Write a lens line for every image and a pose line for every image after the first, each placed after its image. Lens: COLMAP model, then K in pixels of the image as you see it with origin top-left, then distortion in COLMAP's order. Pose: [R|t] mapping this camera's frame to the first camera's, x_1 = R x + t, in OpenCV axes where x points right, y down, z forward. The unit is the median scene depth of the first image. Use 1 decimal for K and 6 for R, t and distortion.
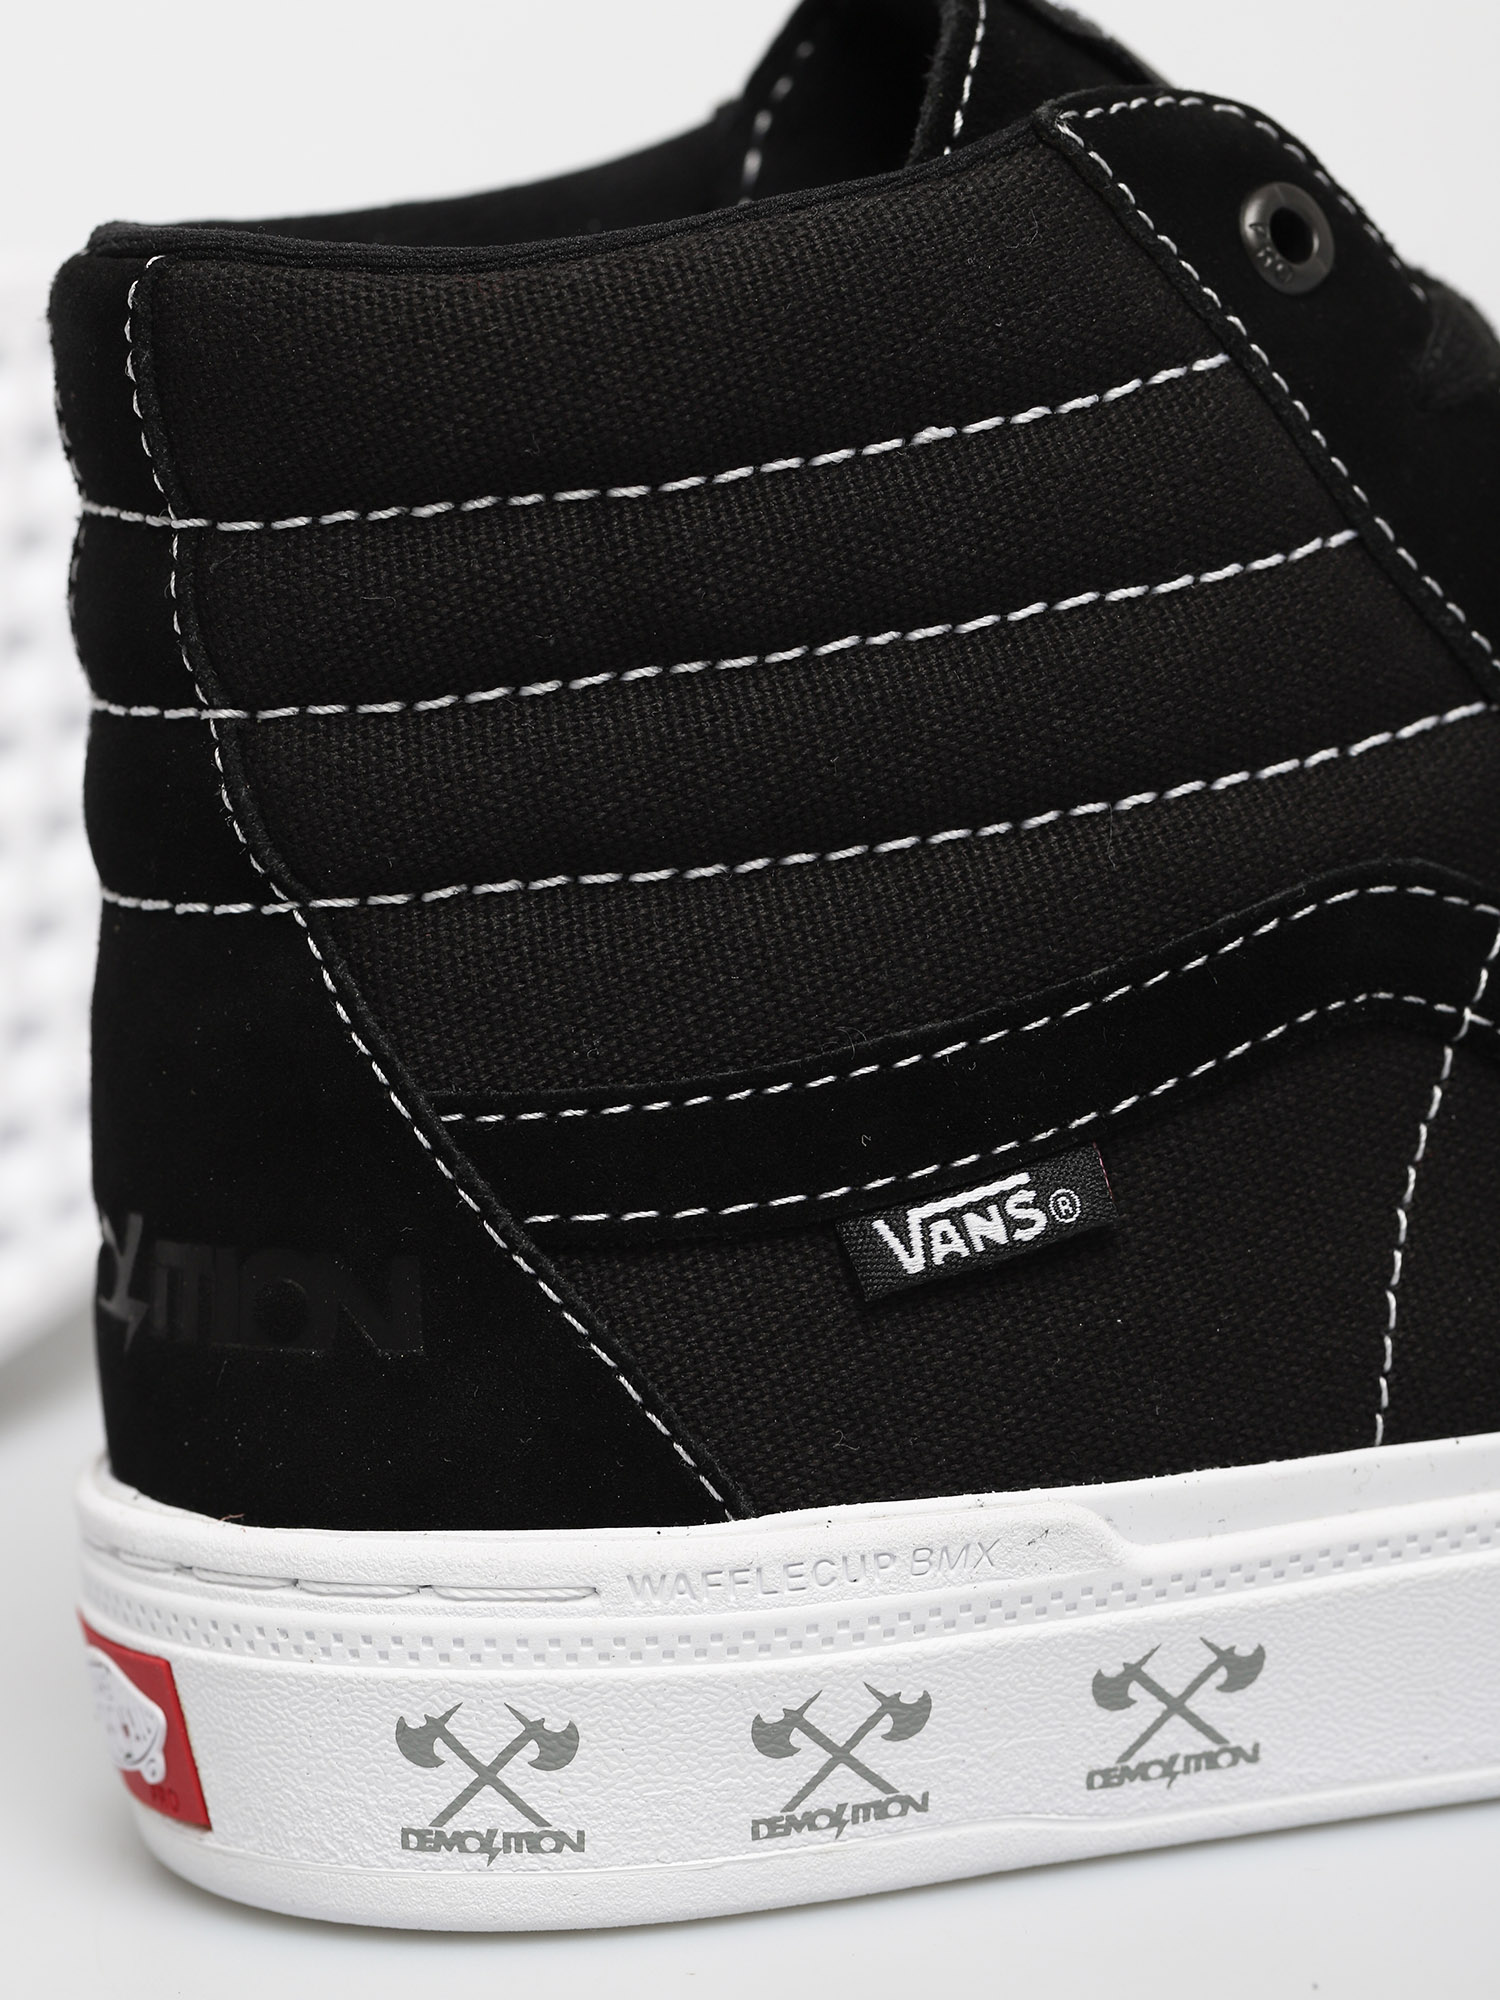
lens RADIAL K [[5641.1, 0, 750.0], [0, 5641.1, 1000.0], [0, 0, 1]] dist [-0.102782, 0.038335]
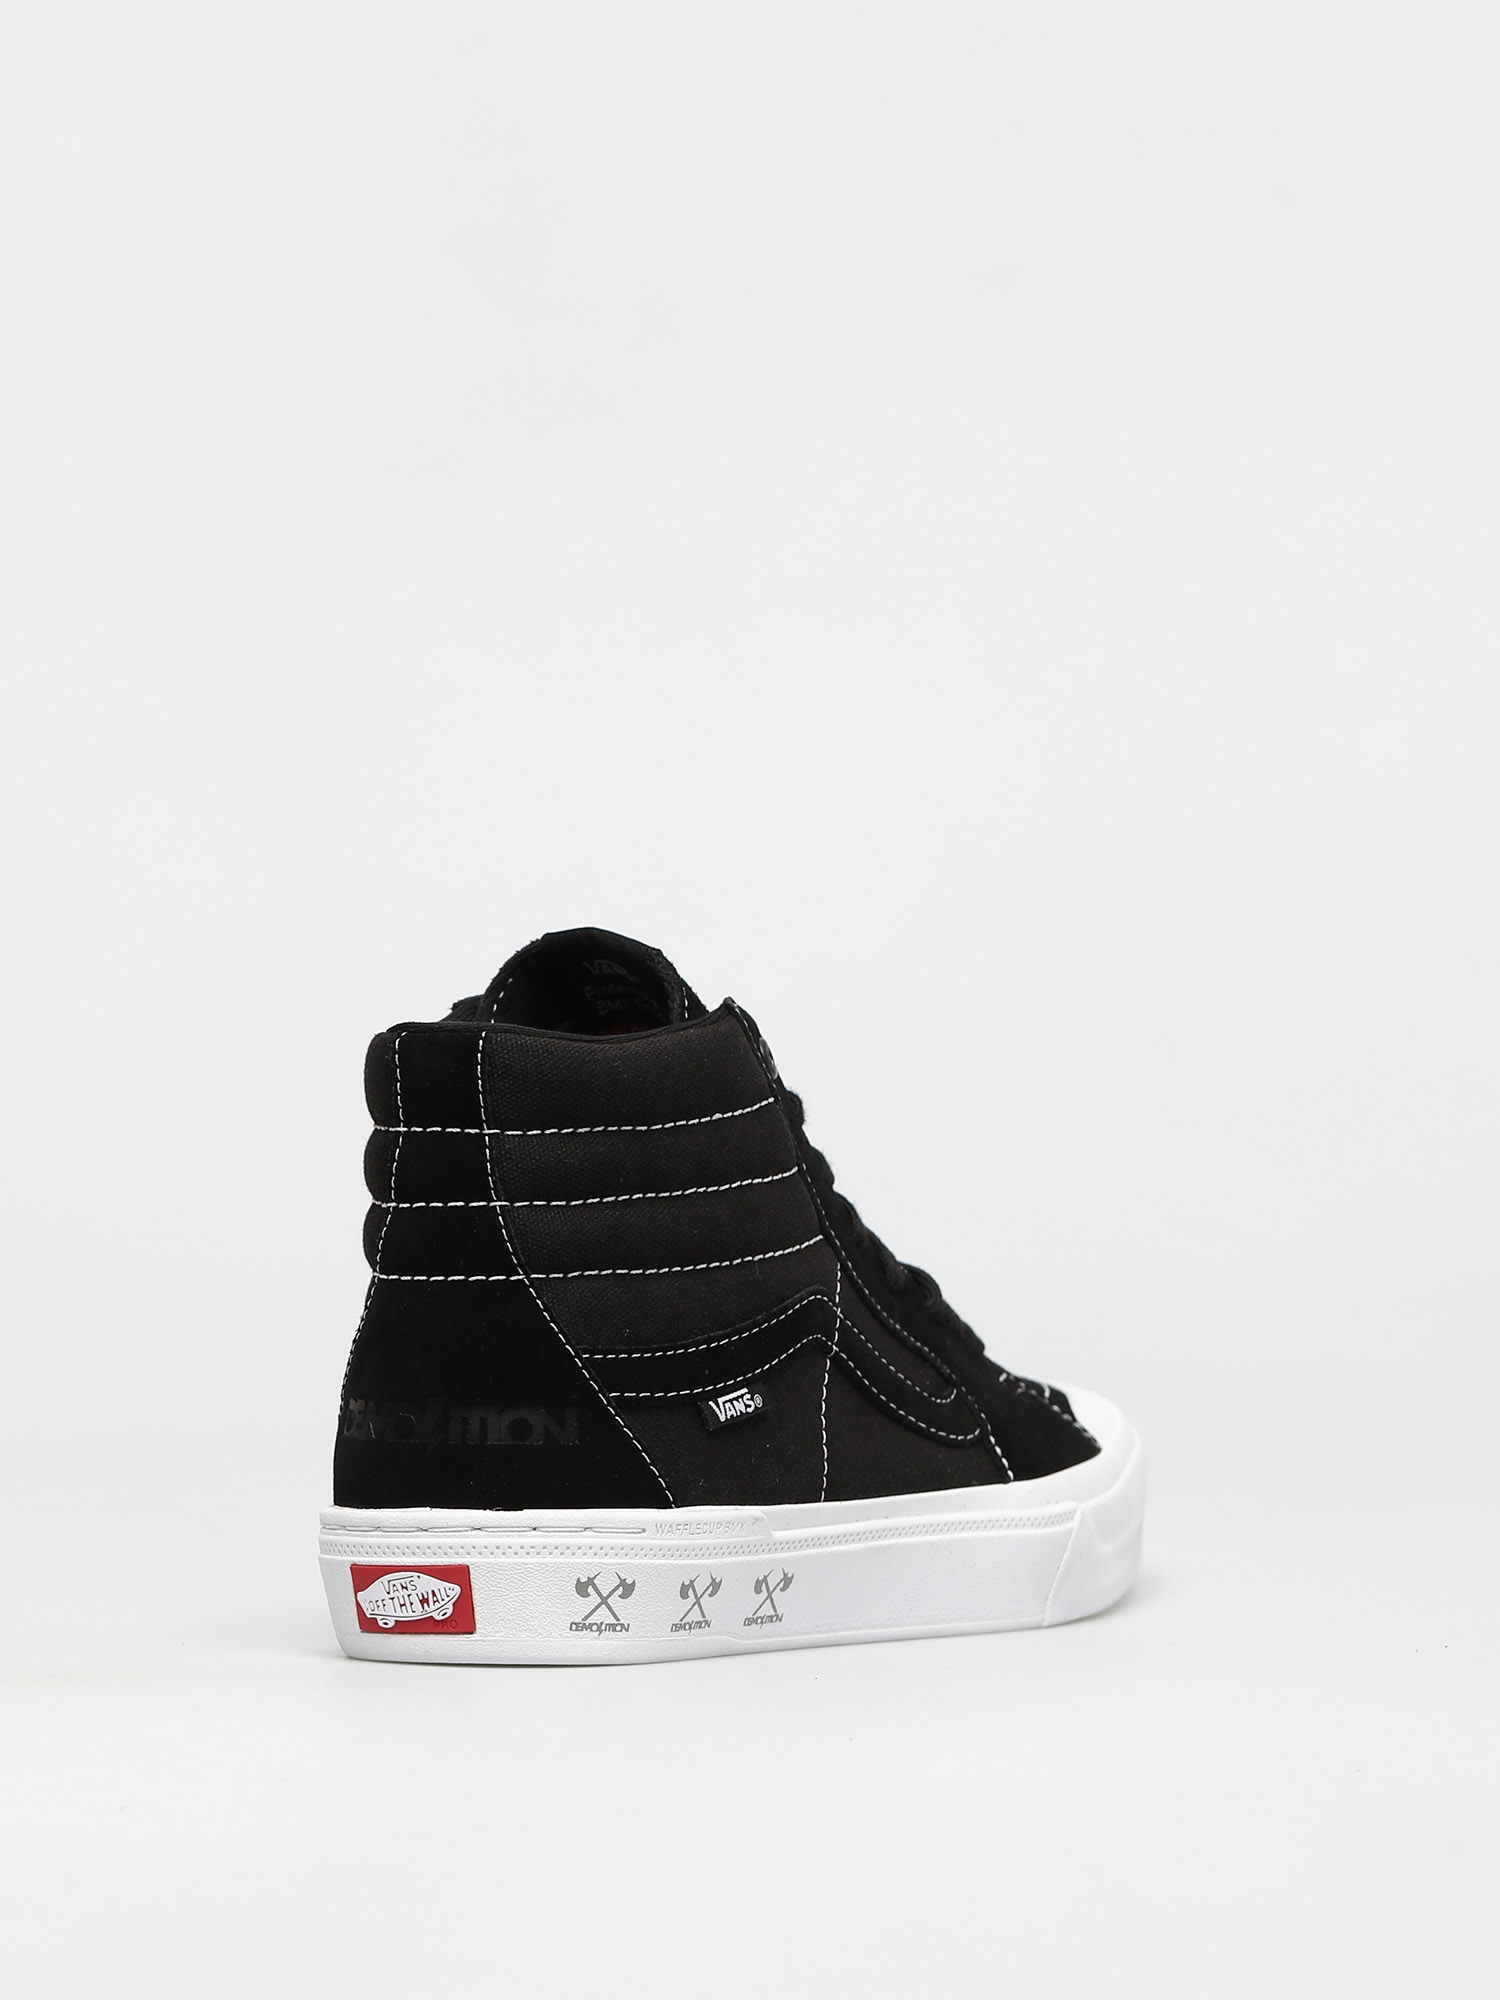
lens RADIAL K [[5641.1, 0, 750.0], [0, 5641.1, 1000.0], [0, 0, 1]] dist [-0.102782, 0.038335]
pose [[0.822866, 0.076373, 0.563079, -1.502340], [0.014434, 0.987798, -0.155073, 0.268870], [-0.568052, 0.135732, 0.811723, -1.239157]]
